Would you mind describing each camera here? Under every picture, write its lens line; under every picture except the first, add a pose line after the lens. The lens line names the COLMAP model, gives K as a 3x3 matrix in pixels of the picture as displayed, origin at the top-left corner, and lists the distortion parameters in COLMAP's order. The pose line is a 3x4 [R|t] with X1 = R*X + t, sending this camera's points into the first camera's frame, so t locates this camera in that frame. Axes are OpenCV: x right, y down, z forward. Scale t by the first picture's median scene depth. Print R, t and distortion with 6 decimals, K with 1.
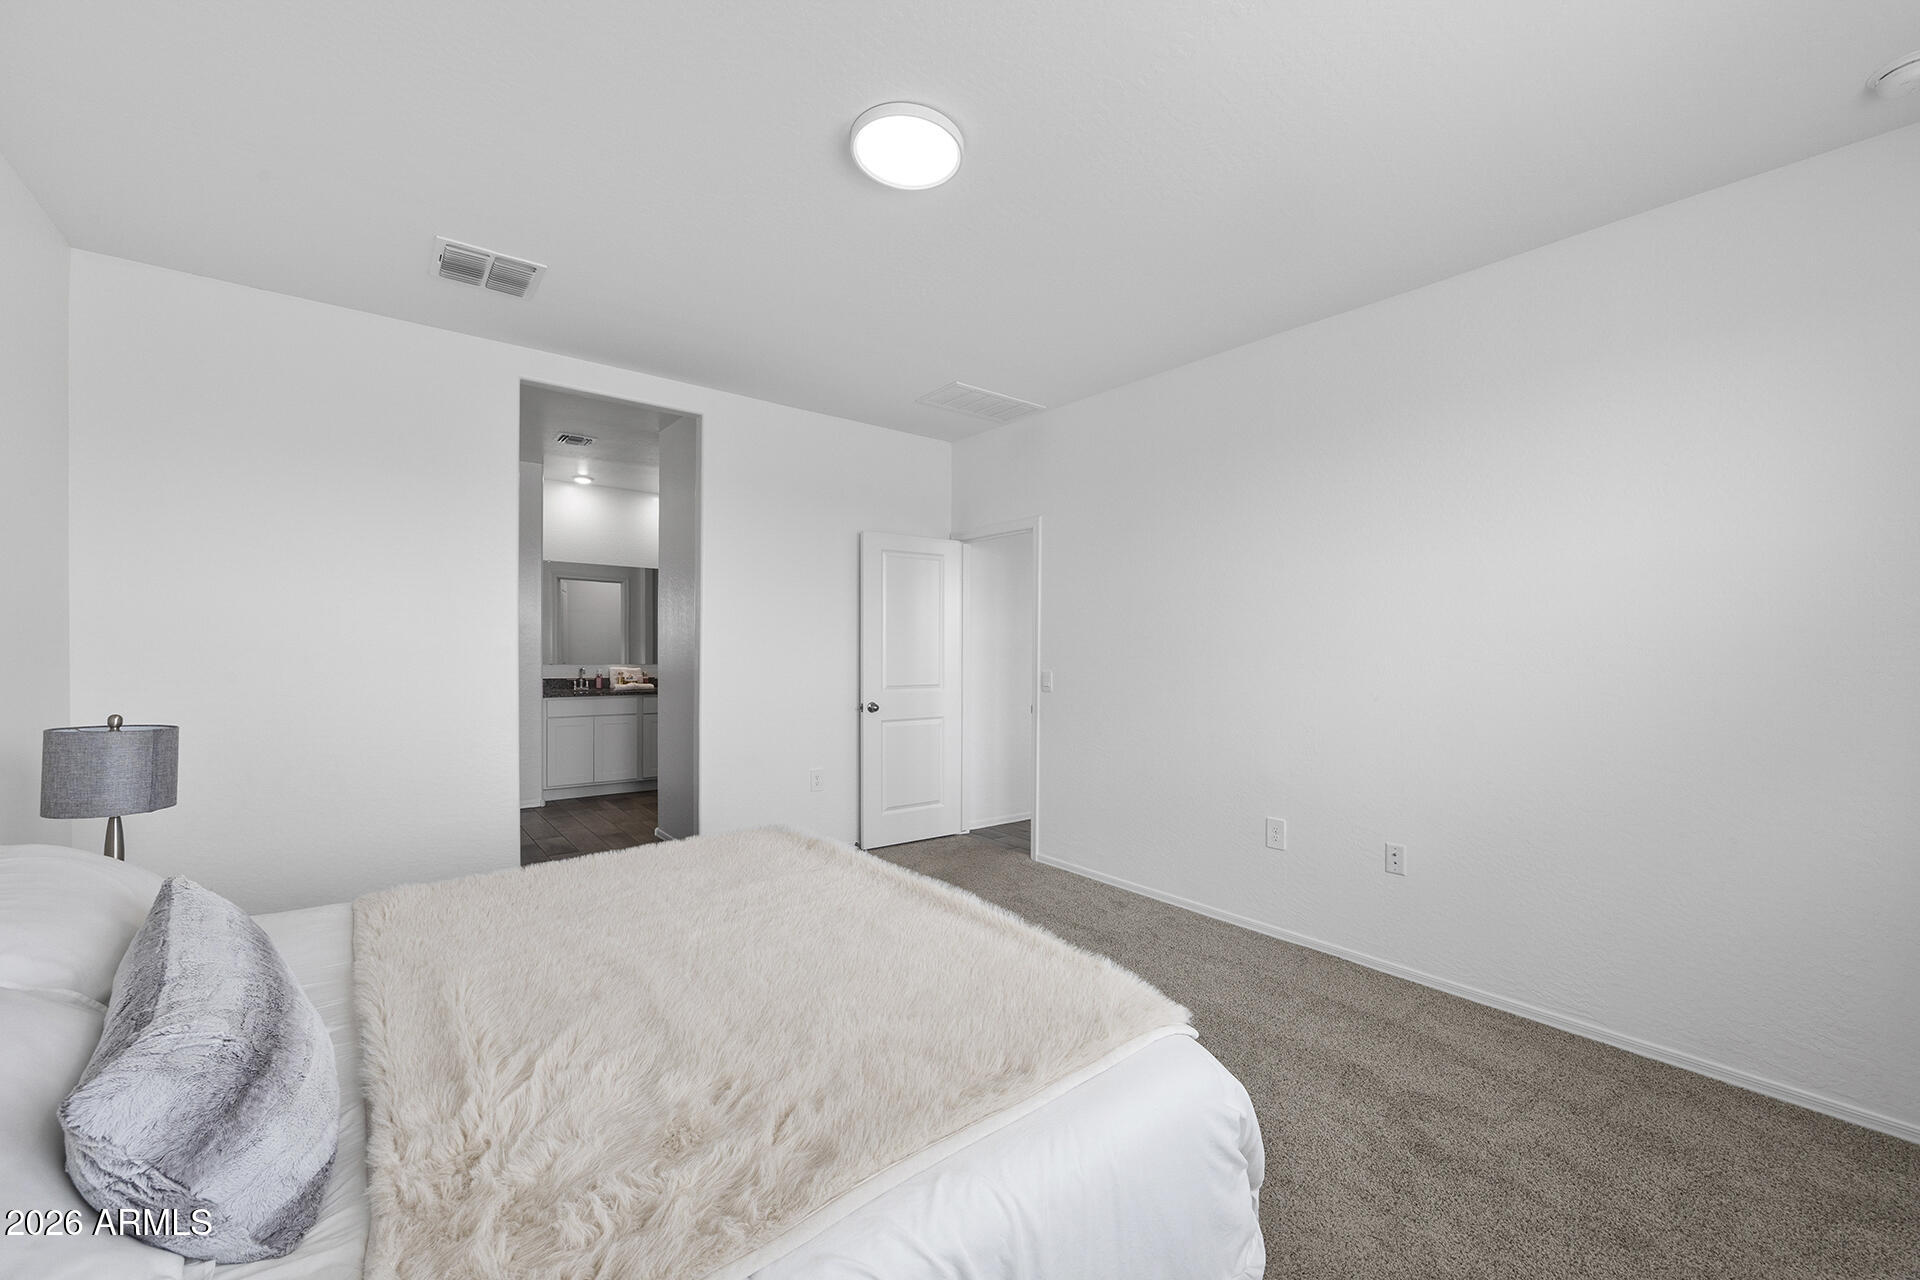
lens RADIAL K [[760.4, 0, 961.8], [0, 760.4, 629.7], [0, 0, 1]] dist [0.002148, -0.000023]
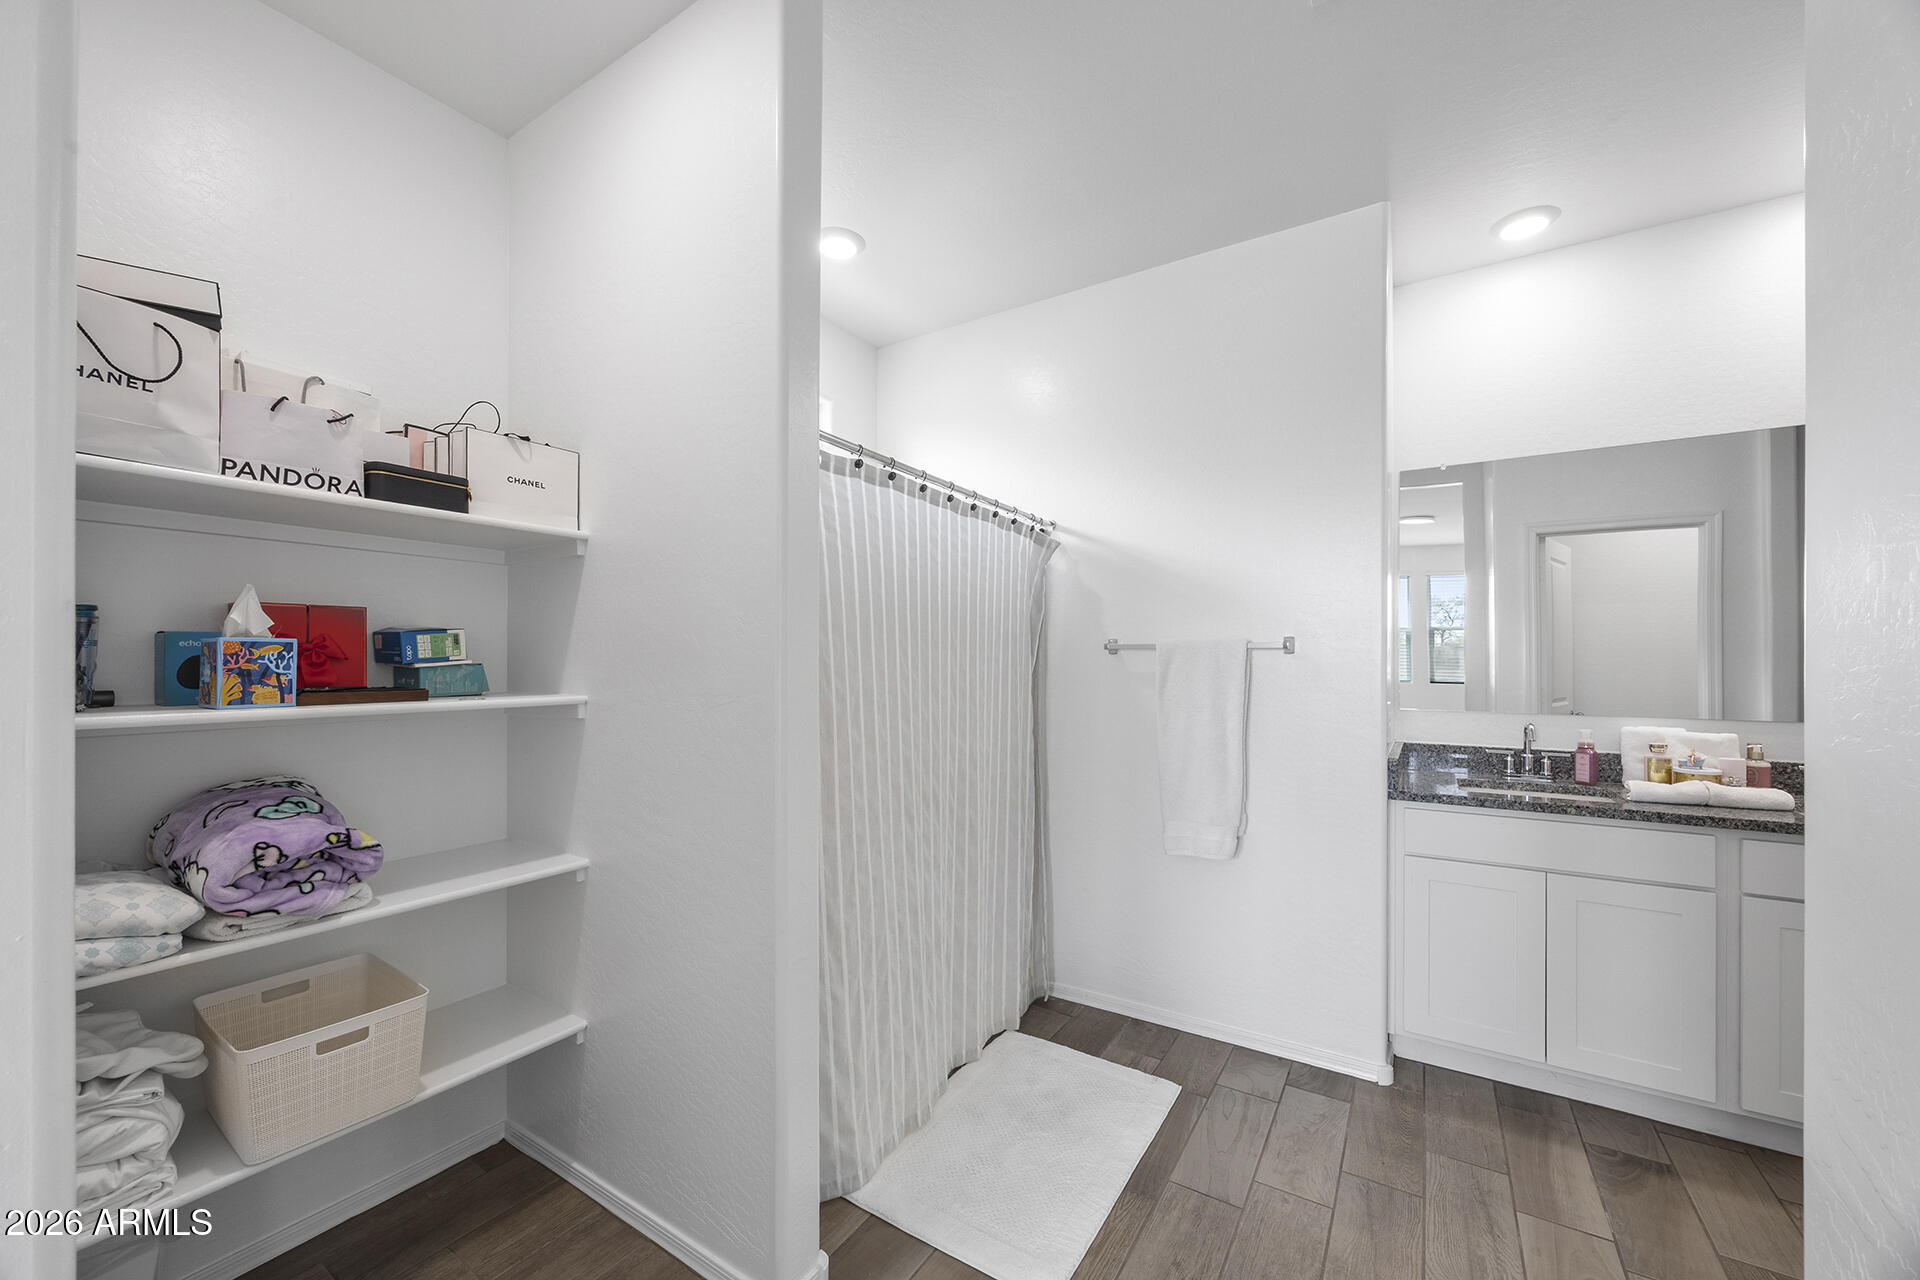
lens RADIAL K [[760.4, 0, 960.4], [0, 760.4, 648.1], [0, 0, 1]] dist [0.002148, -0.000023]
pose [[0.330982, -0.014370, -0.943528, -0.228574], [0.004614, 0.999897, -0.013610, 0.016213], [0.943626, 0.000151, 0.331014, 0.591102]]
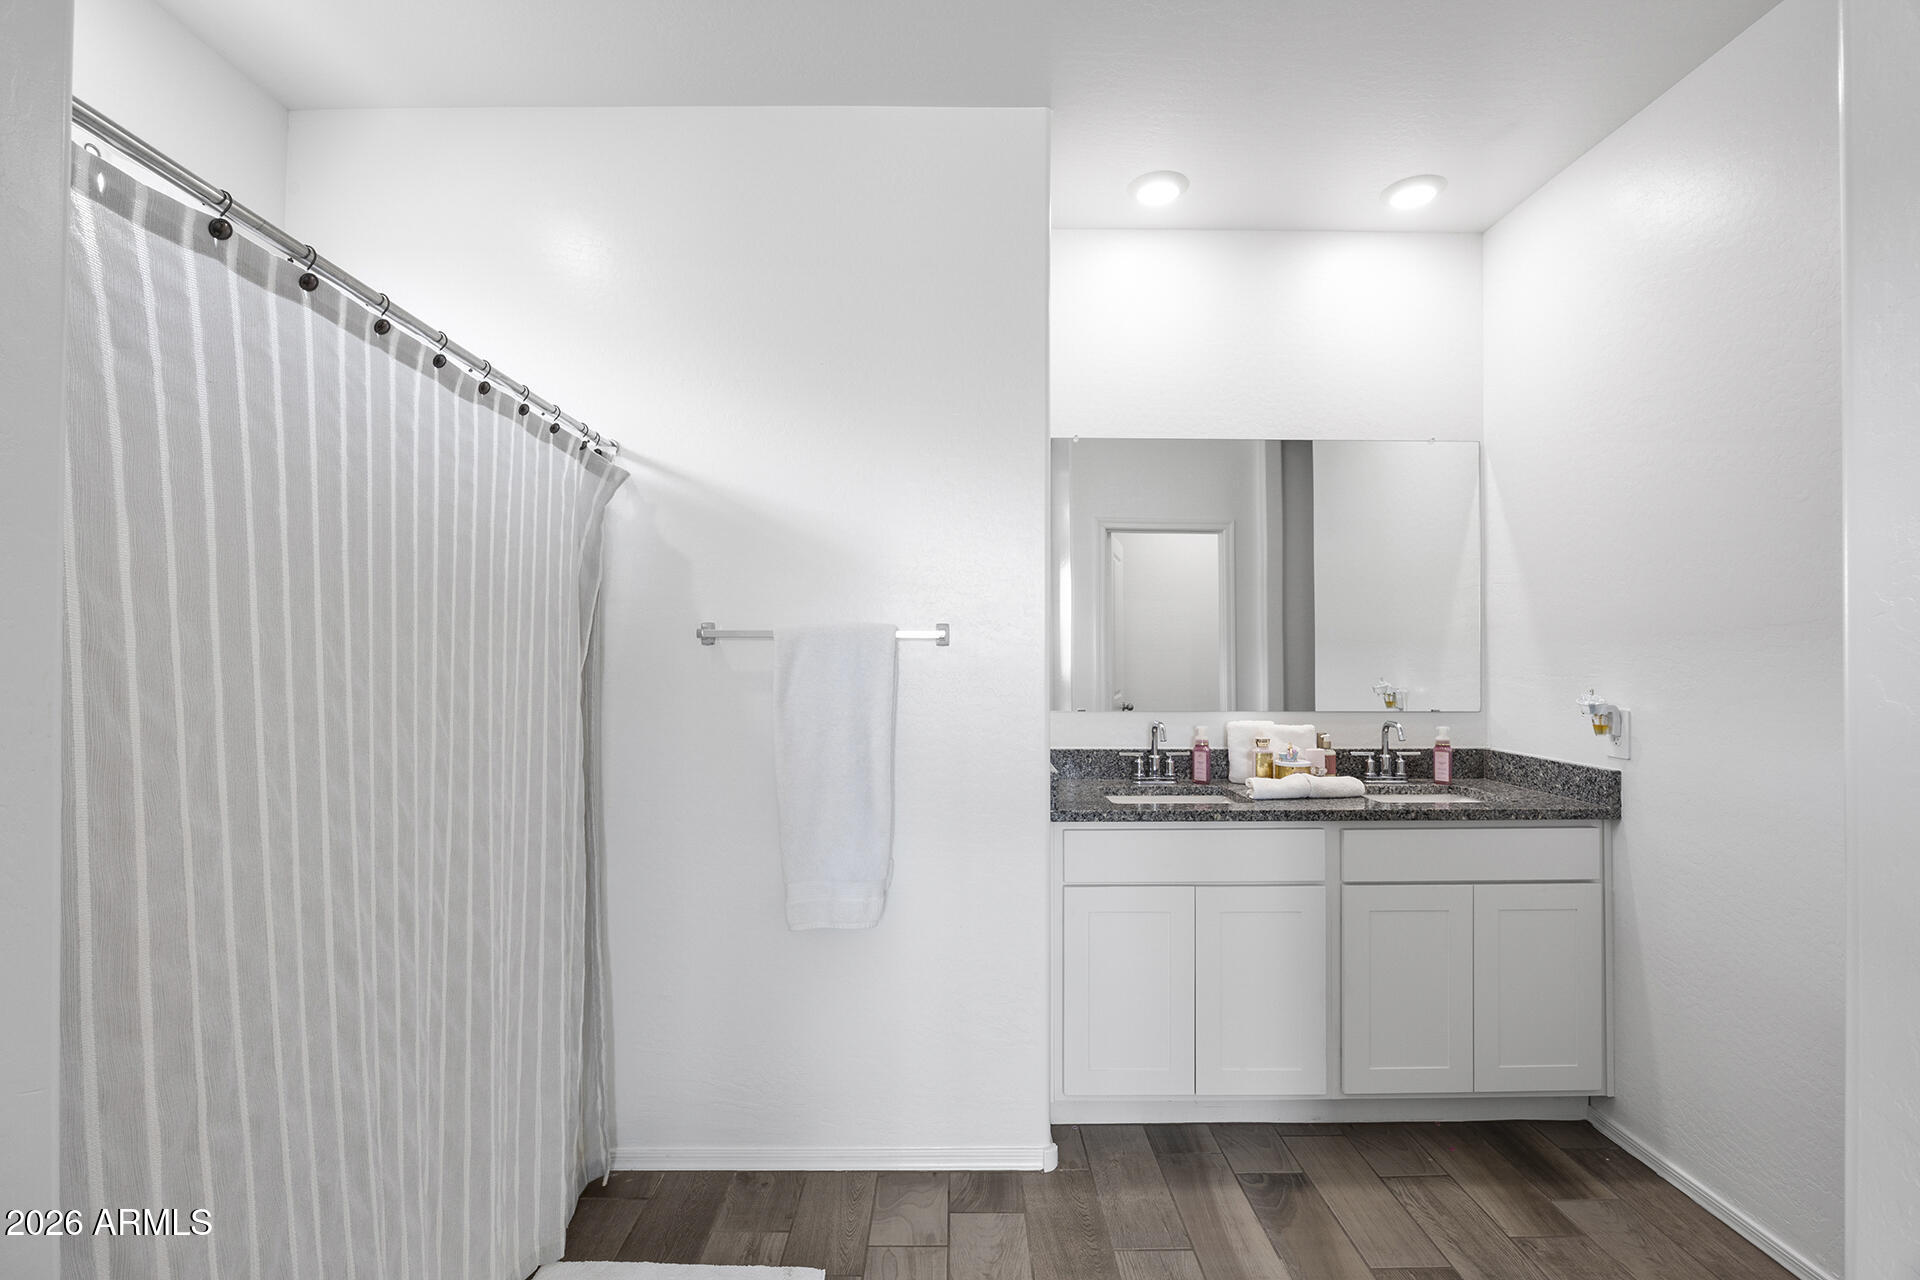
lens RADIAL K [[854.0, 0, 953.5], [0, 854.0, 645.6], [0, 0, 1]] dist [-0.013463, 0.000133]
pose [[0.777864, -0.003890, -0.628421, -0.314931], [0.000832, 0.999986, -0.005159, 0.016293], [0.628433, 0.003490, 0.777856, 0.614985]]
